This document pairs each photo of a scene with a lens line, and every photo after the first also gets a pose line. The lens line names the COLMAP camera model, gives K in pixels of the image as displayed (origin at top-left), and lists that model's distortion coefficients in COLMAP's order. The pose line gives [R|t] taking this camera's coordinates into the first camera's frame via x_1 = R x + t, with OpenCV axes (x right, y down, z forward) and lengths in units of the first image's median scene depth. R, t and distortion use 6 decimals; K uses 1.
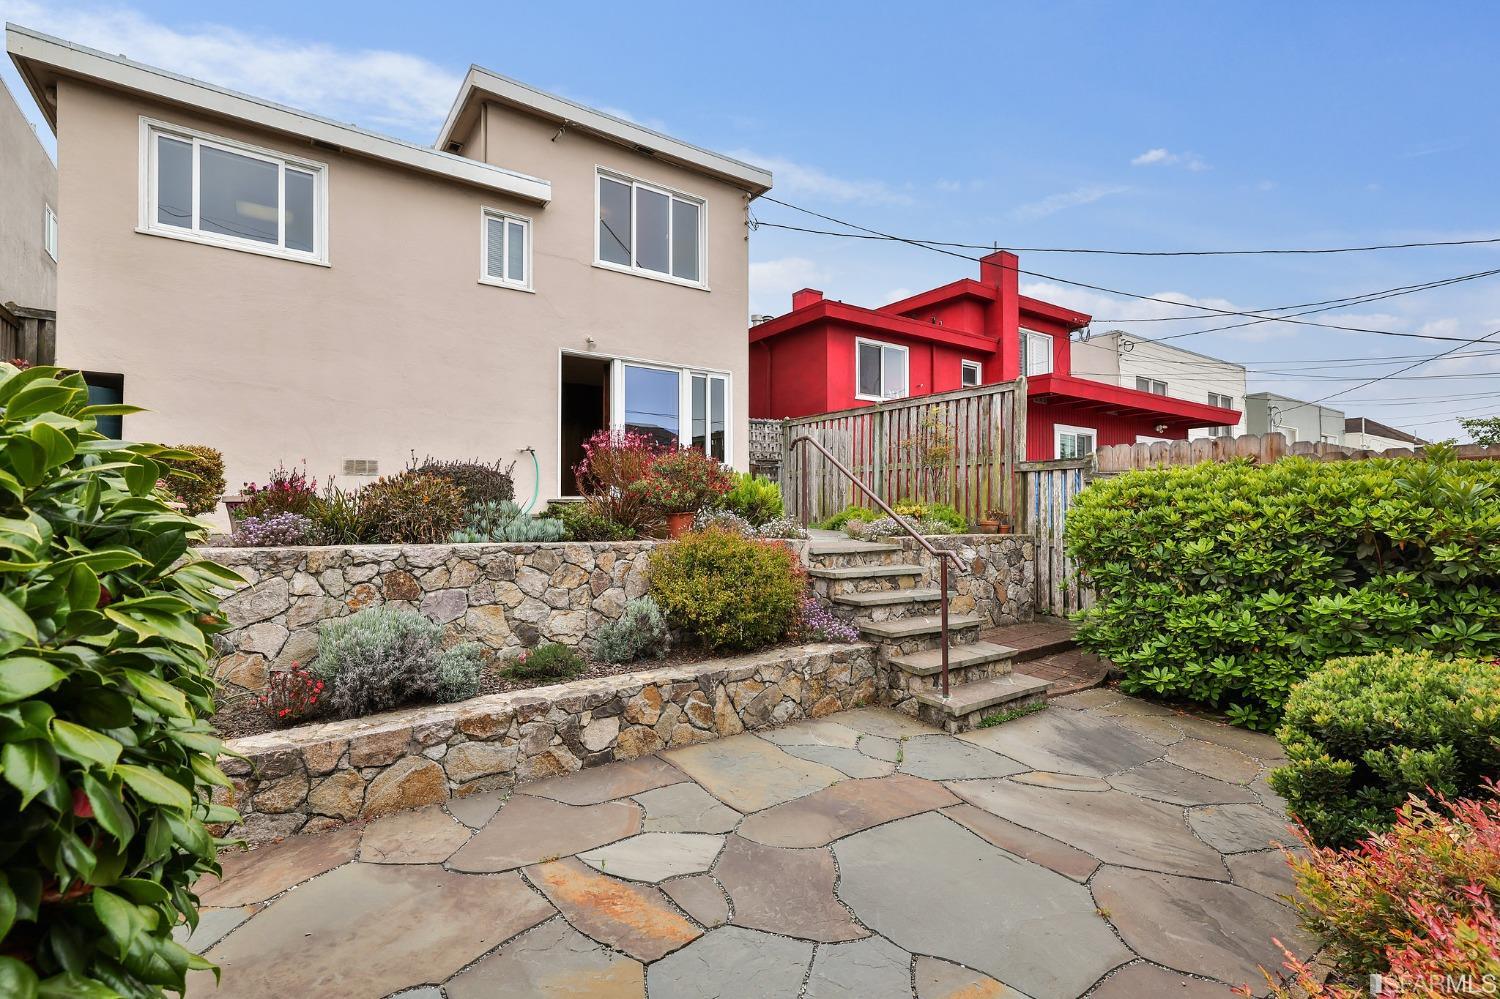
lens RADIAL K [[686.7, 0, 754.2], [0, 686.7, 513.9], [0, 0, 1]] dist [0.019927, -0.000403]
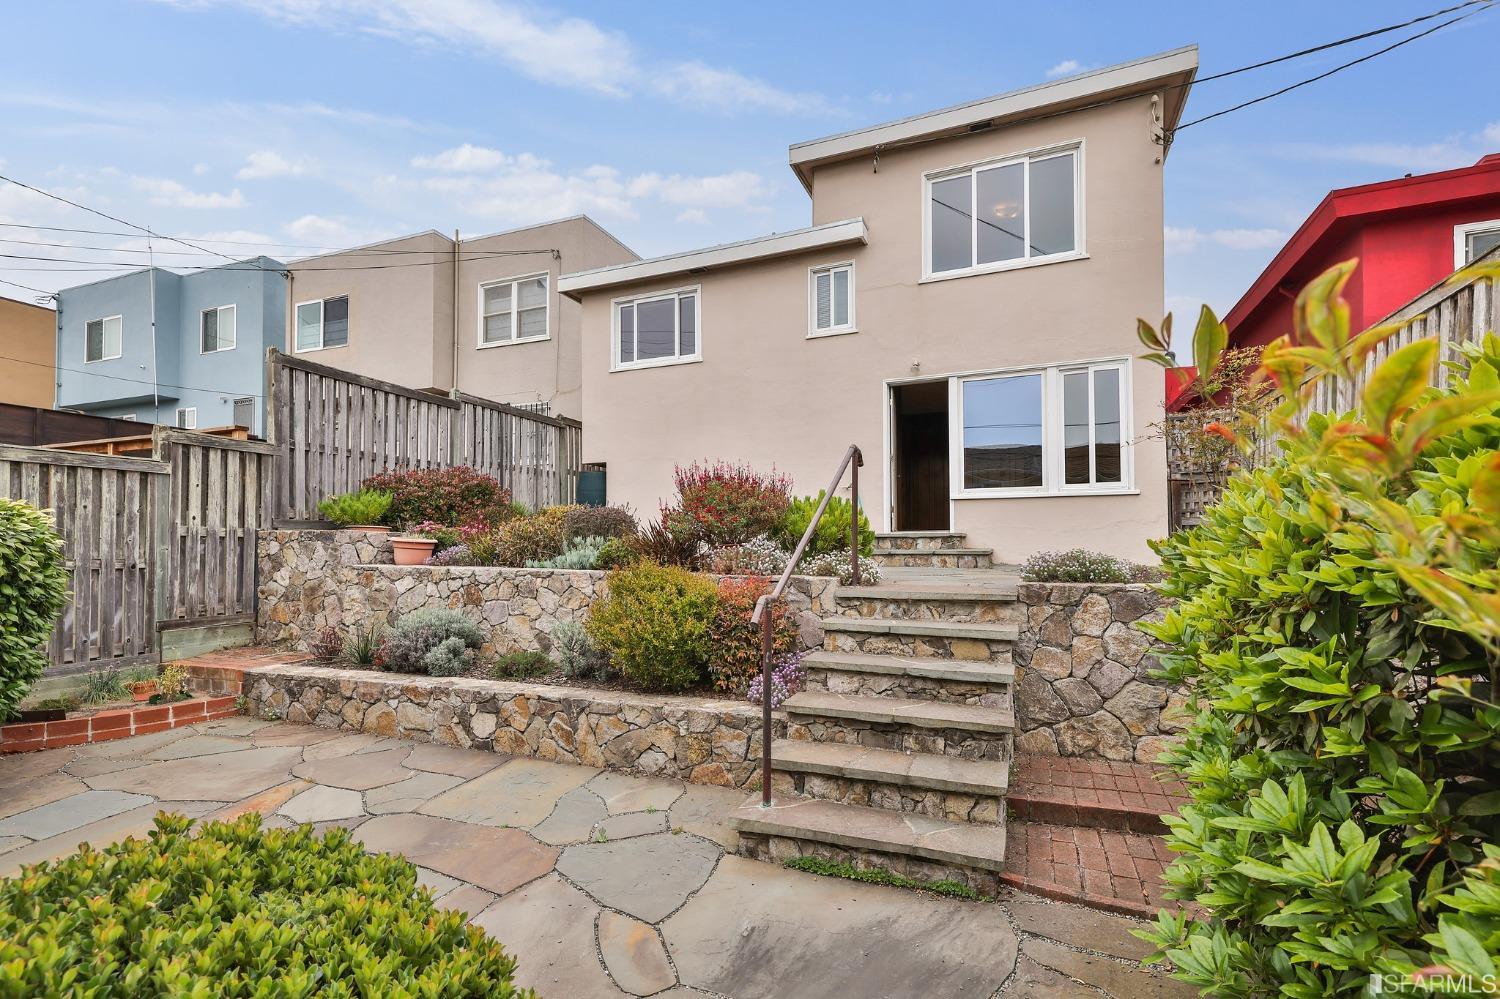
lens RADIAL K [[687.3, 0, 747.4], [0, 687.3, 557.4], [0, 0, 1]] dist [0.010518, -0.000054]
pose [[0.525201, 0.007416, -0.850946, 0.856408], [-0.004719, 0.999972, 0.005802, 0.011554], [0.850965, 0.000968, 0.525222, 0.614385]]
